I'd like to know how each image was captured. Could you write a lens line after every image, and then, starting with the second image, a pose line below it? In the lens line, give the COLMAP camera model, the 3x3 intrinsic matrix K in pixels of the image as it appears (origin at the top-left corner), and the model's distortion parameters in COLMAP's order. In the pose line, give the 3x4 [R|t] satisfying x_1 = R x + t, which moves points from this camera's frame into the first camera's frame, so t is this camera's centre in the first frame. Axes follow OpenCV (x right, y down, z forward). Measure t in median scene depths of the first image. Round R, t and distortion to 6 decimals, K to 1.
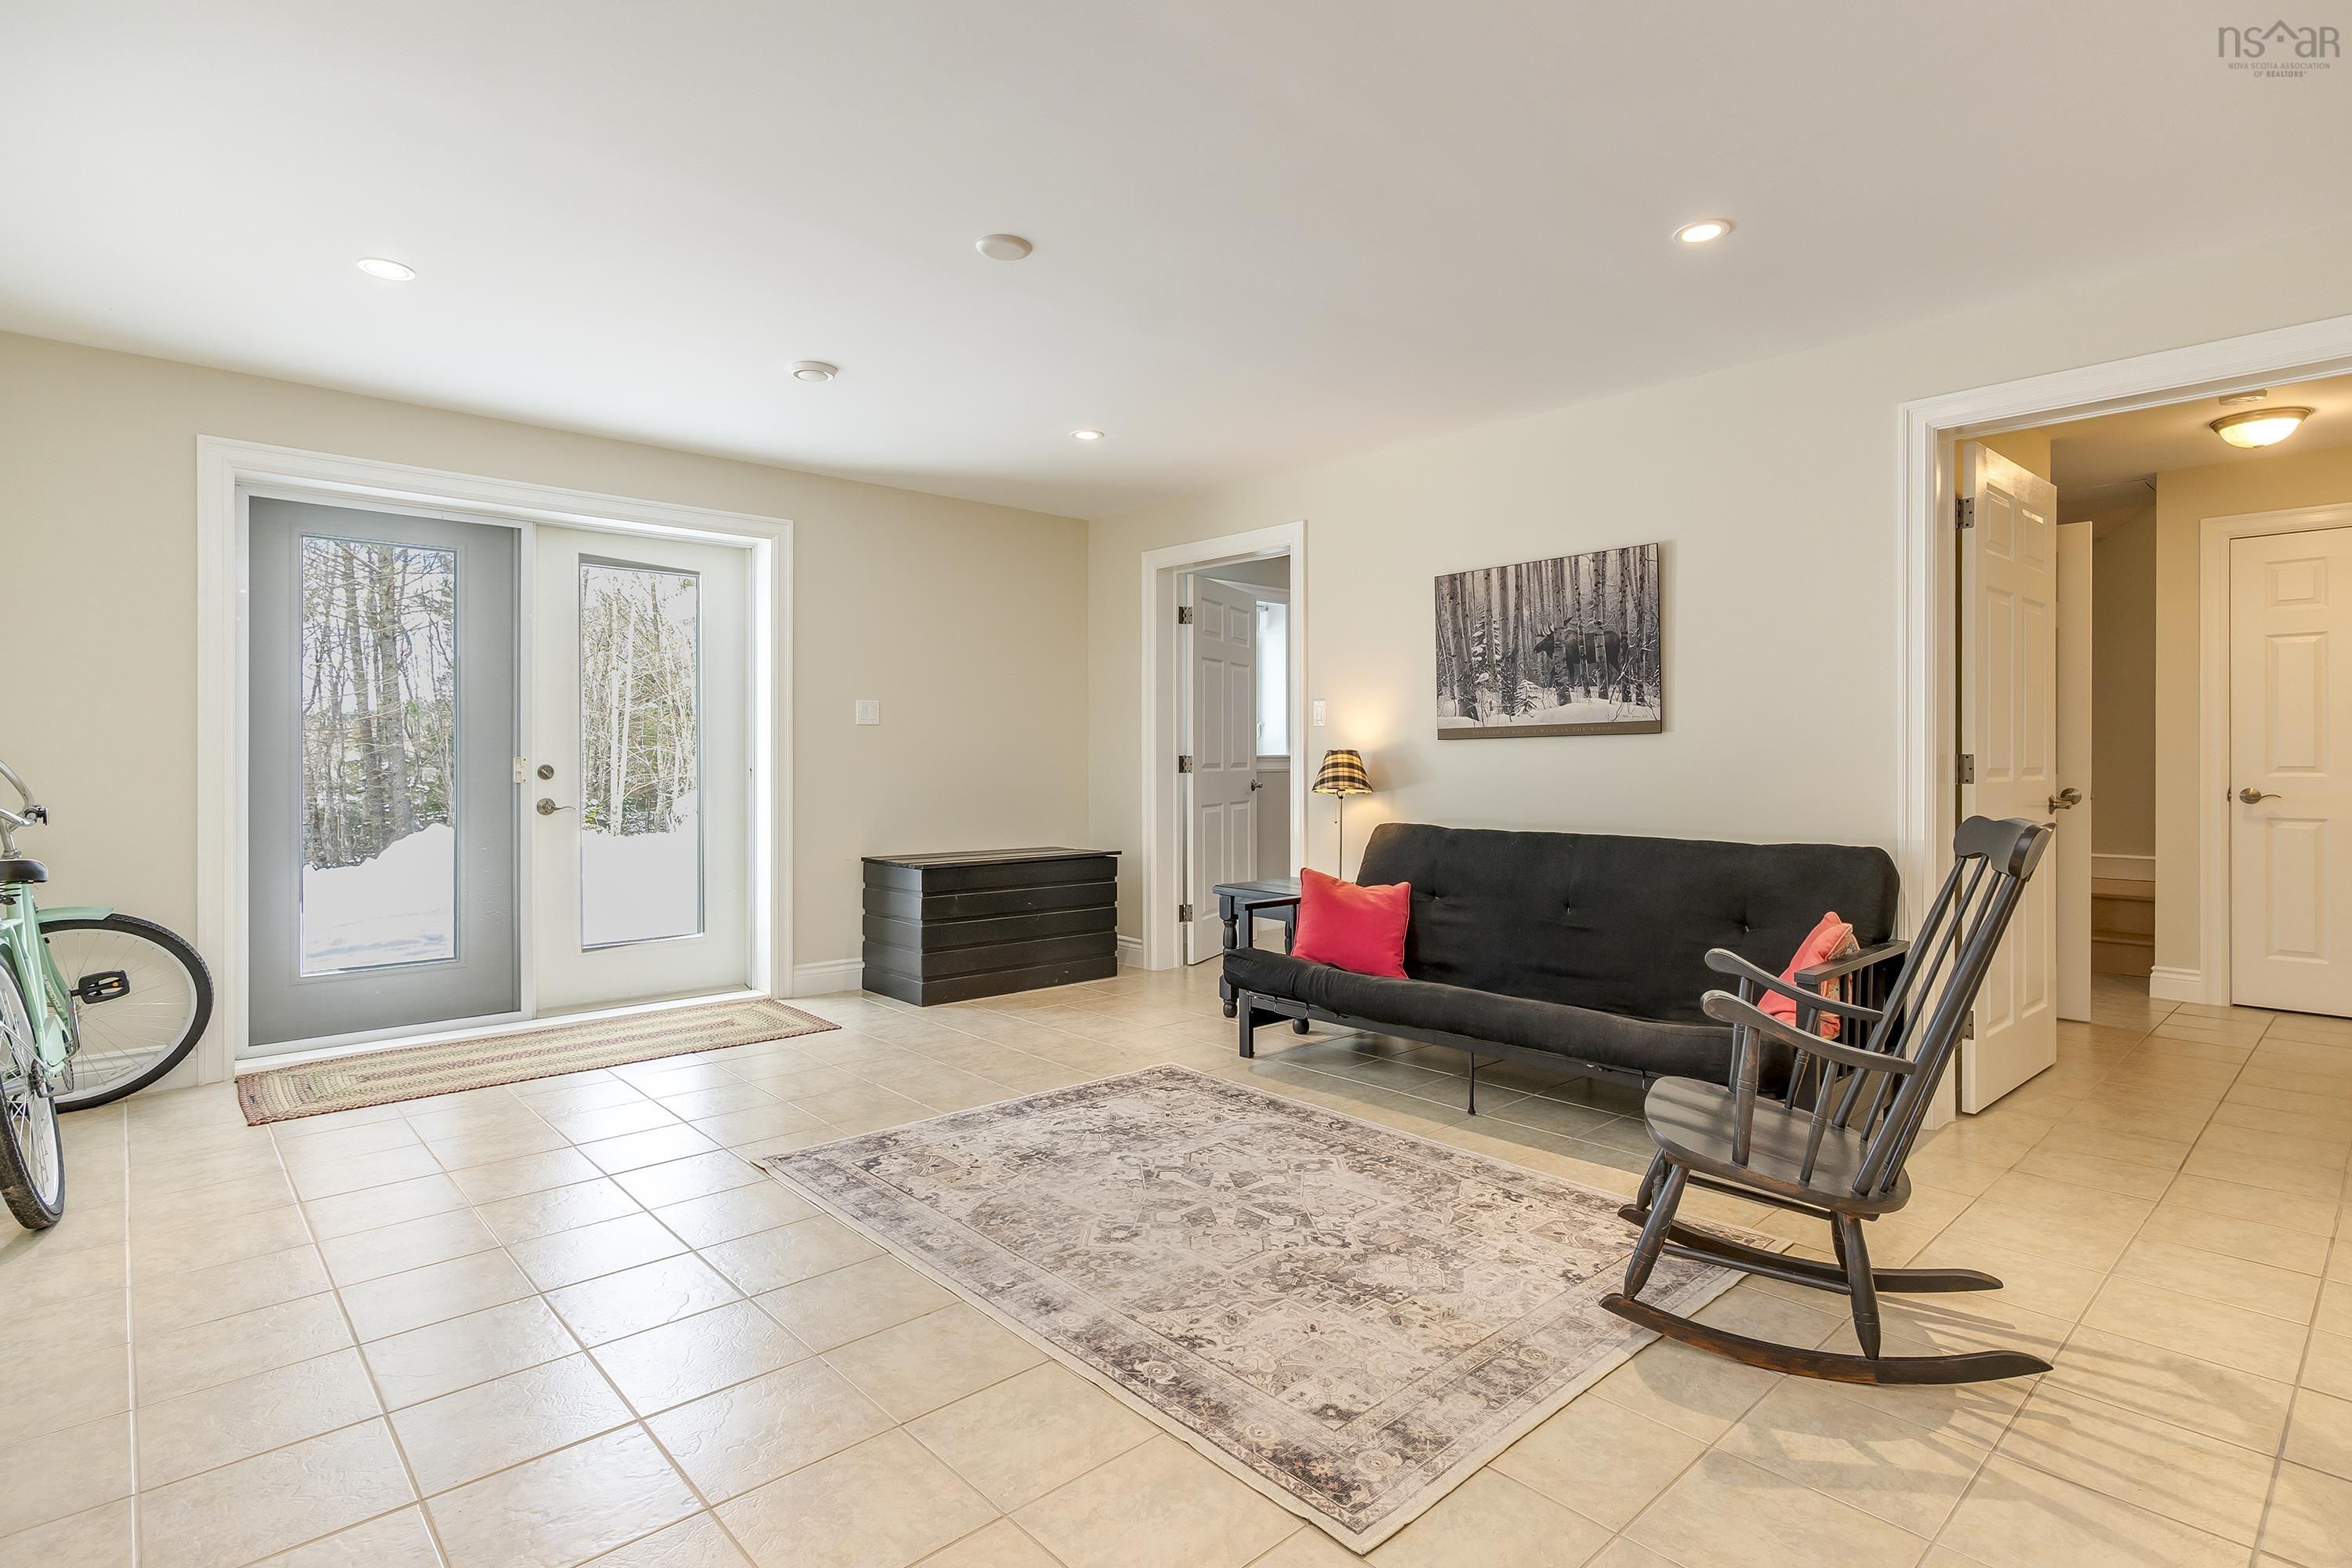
lens RADIAL K [[1161.1, 0, 1188.7], [0, 1161.1, 768.3], [0, 0, 1]] dist [-0.013362, 0.000834]
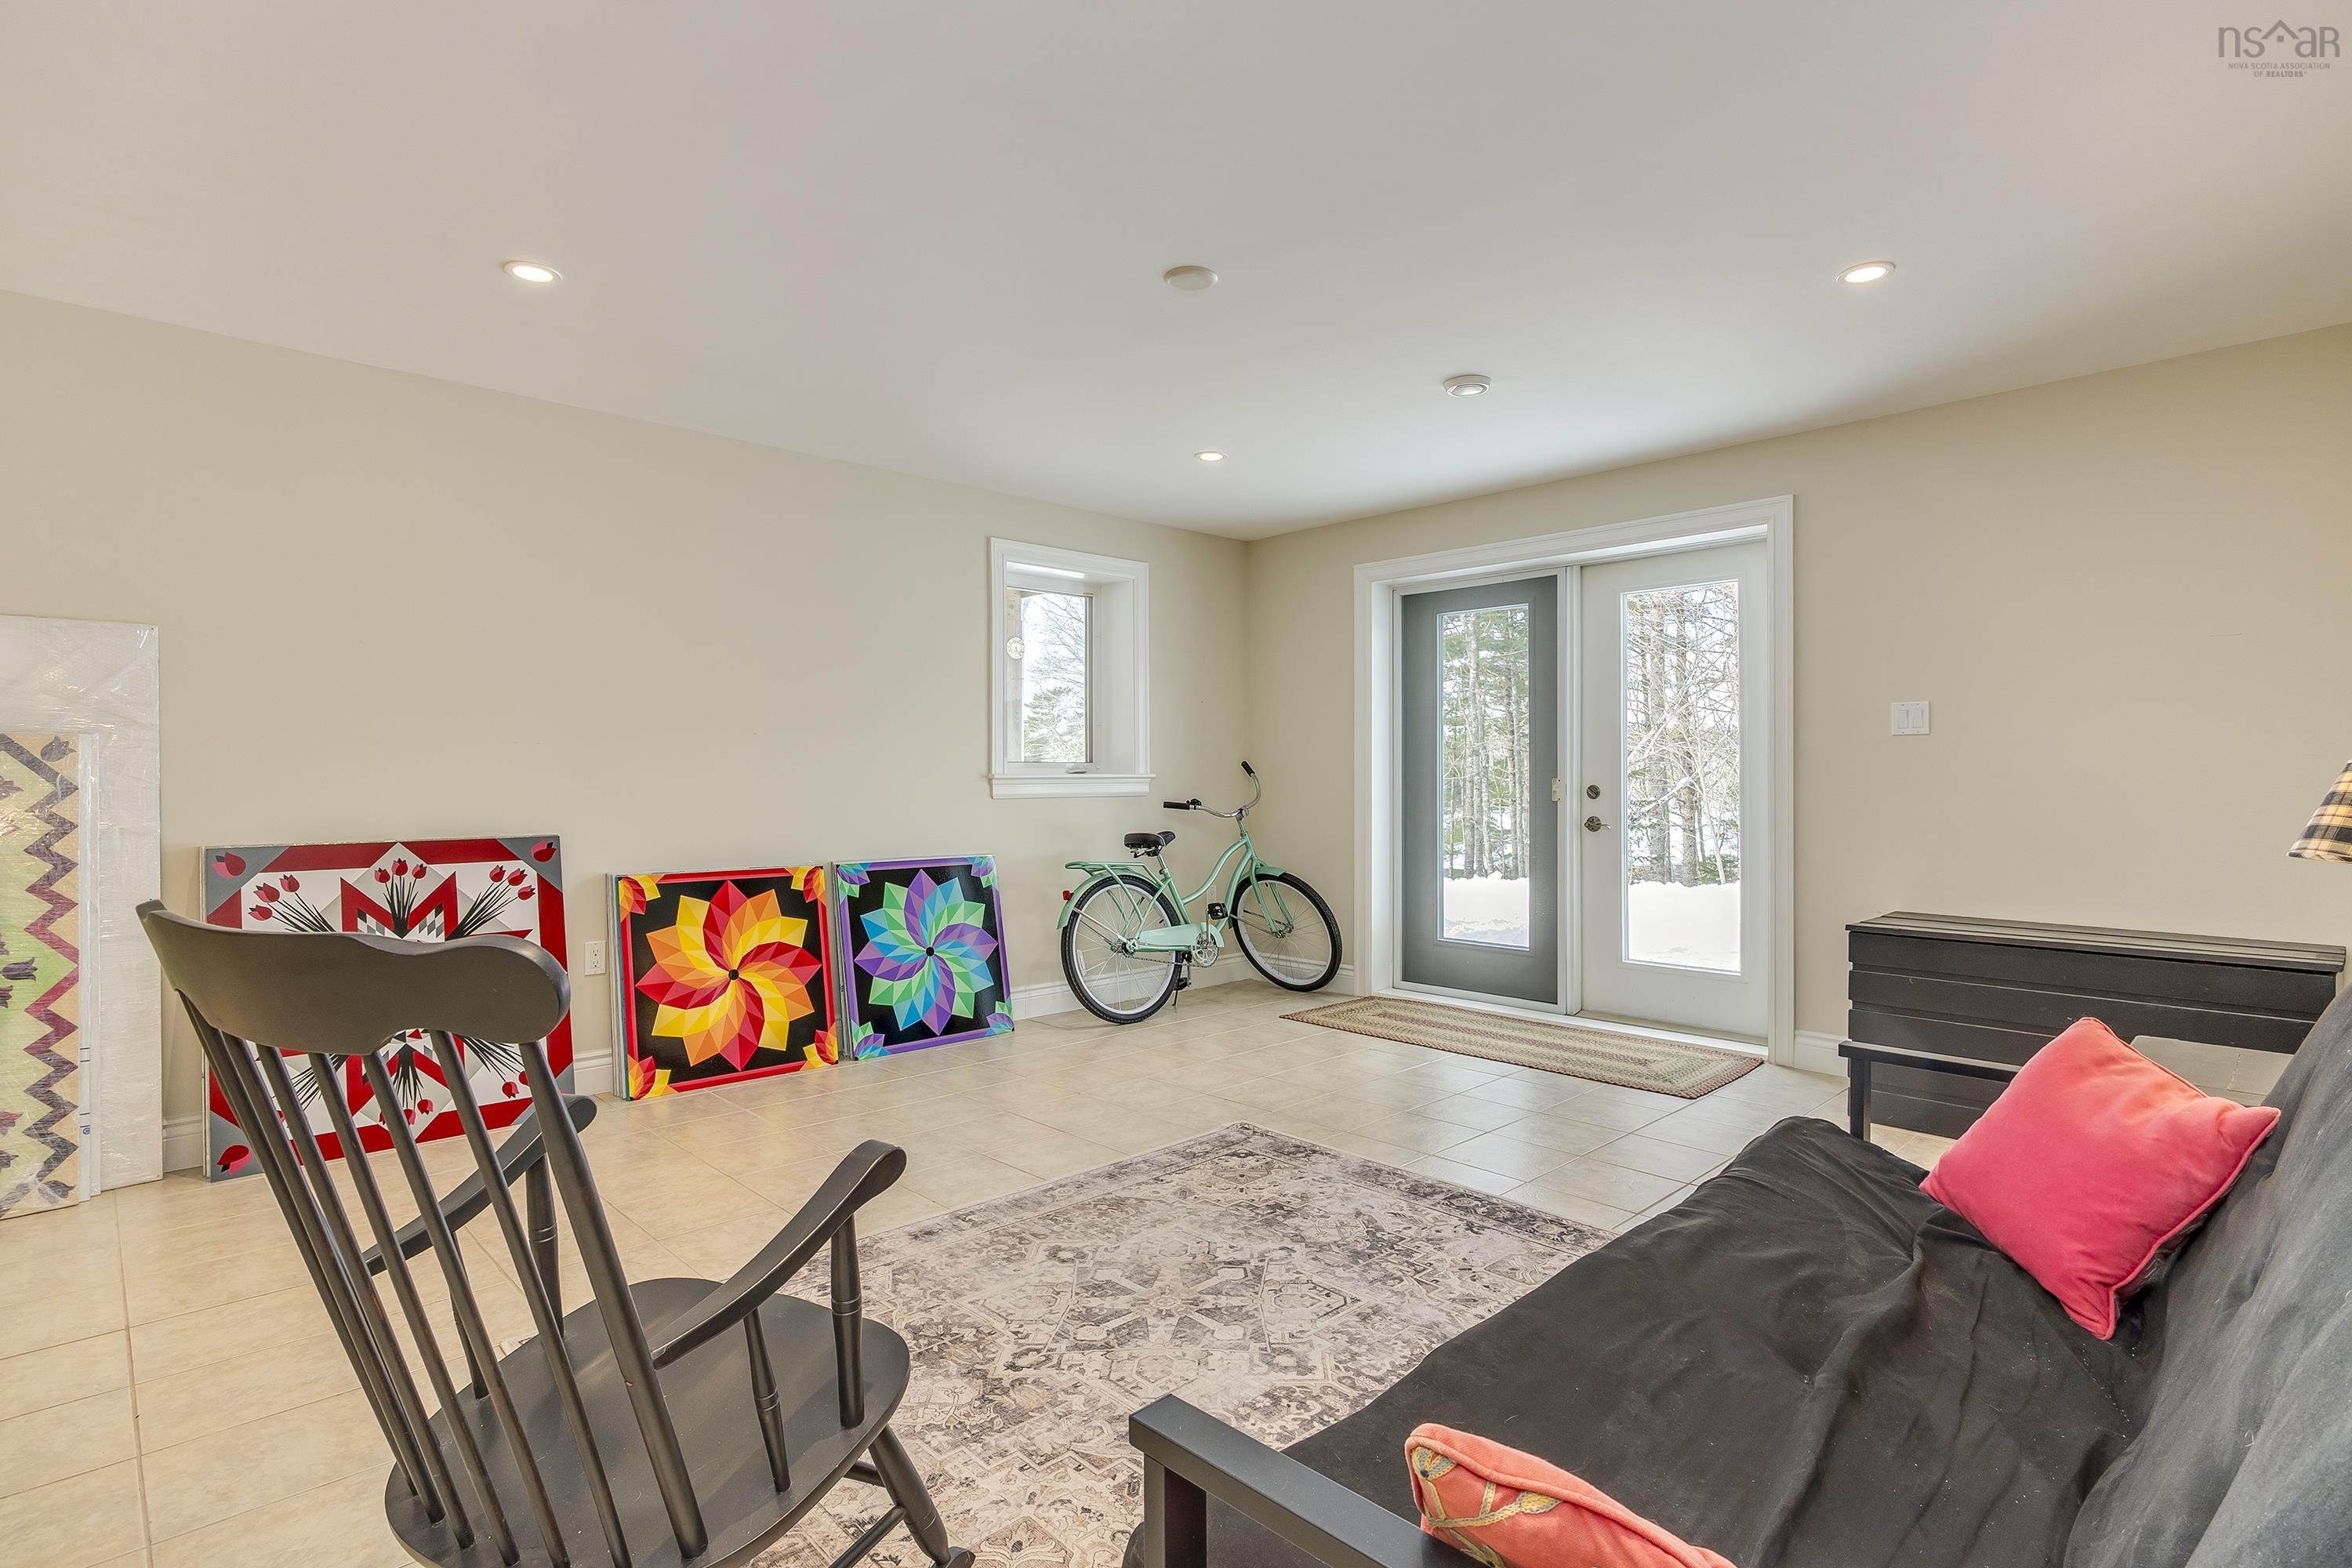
lens RADIAL K [[1158.1, 0, 1187.3], [0, 1158.1, 783.4], [0, 0, 1]] dist [-0.005202, 0.000049]
pose [[0.020115, 0.006208, -0.999778, 0.713541], [-0.004921, 0.999969, 0.006110, -0.012856], [0.999786, 0.004797, 0.020145, 0.811519]]
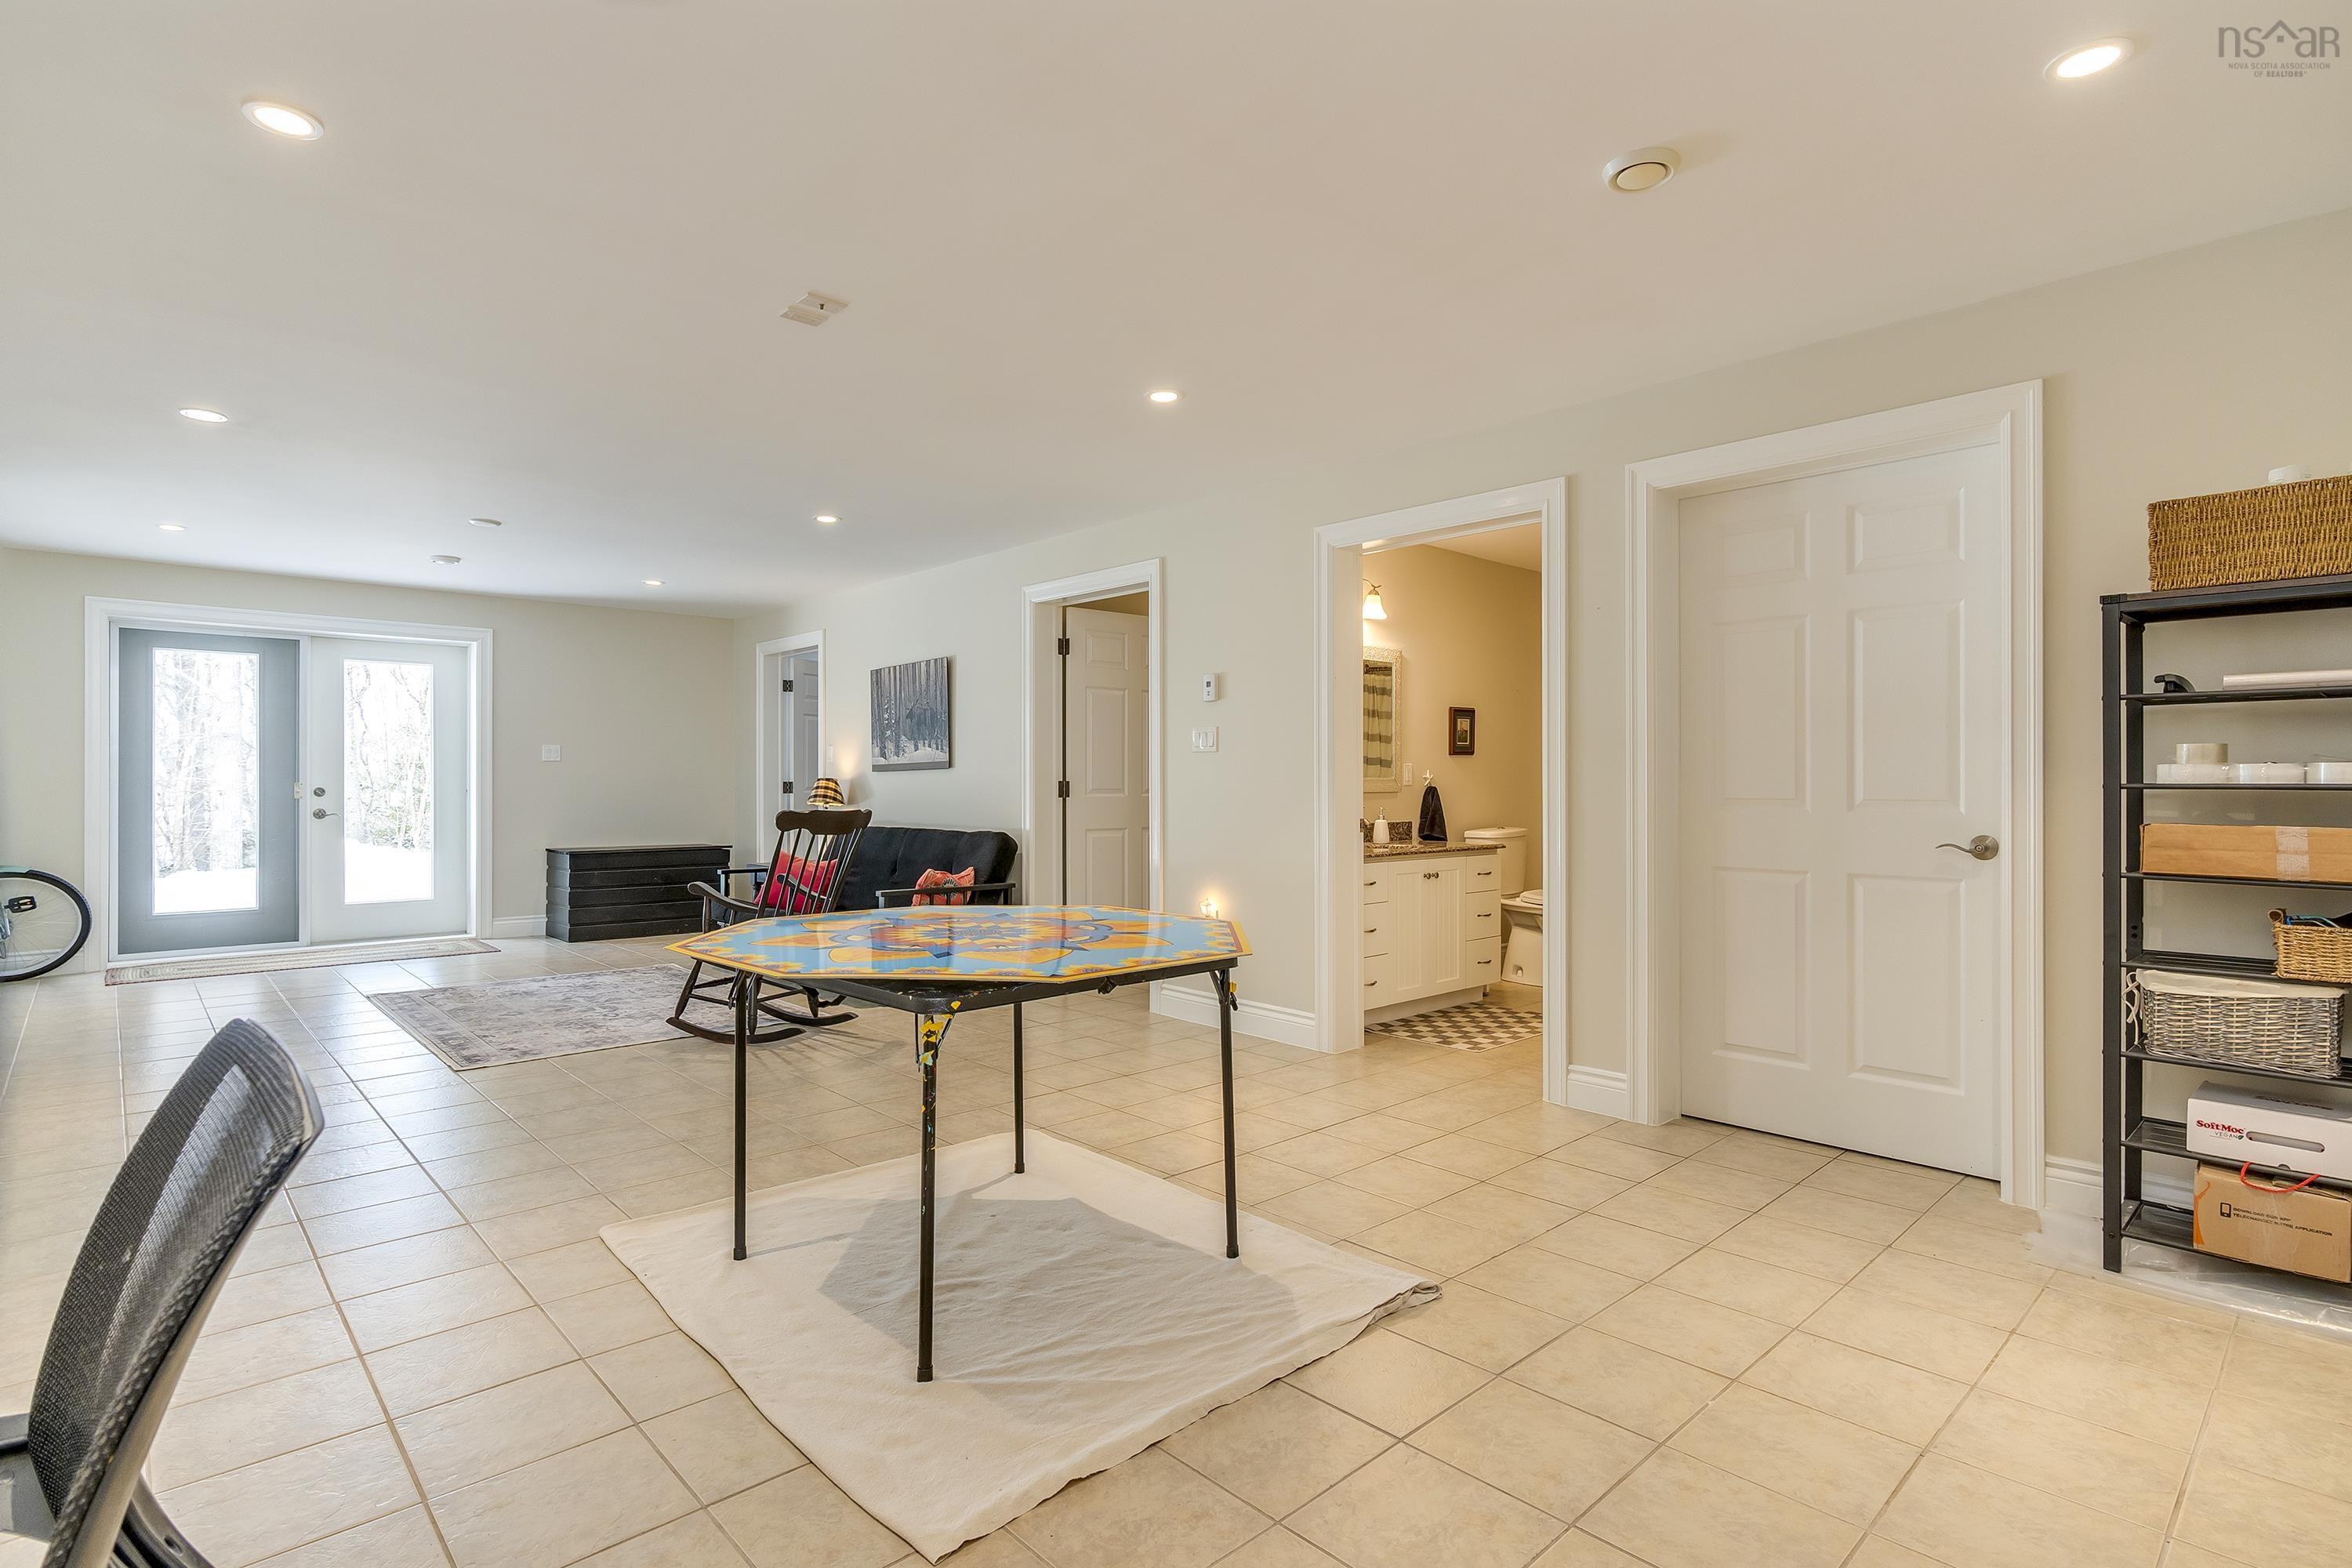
lens RADIAL K [[1158.1, 0, 1187.3], [0, 1158.1, 783.4], [0, 0, 1]] dist [-0.005202, 0.000049]
pose [[0.999954, -0.000528, 0.009616, 0.838701], [0.000598, 0.999973, -0.007281, 0.005211], [-0.009612, 0.007287, 0.999927, -0.805102]]
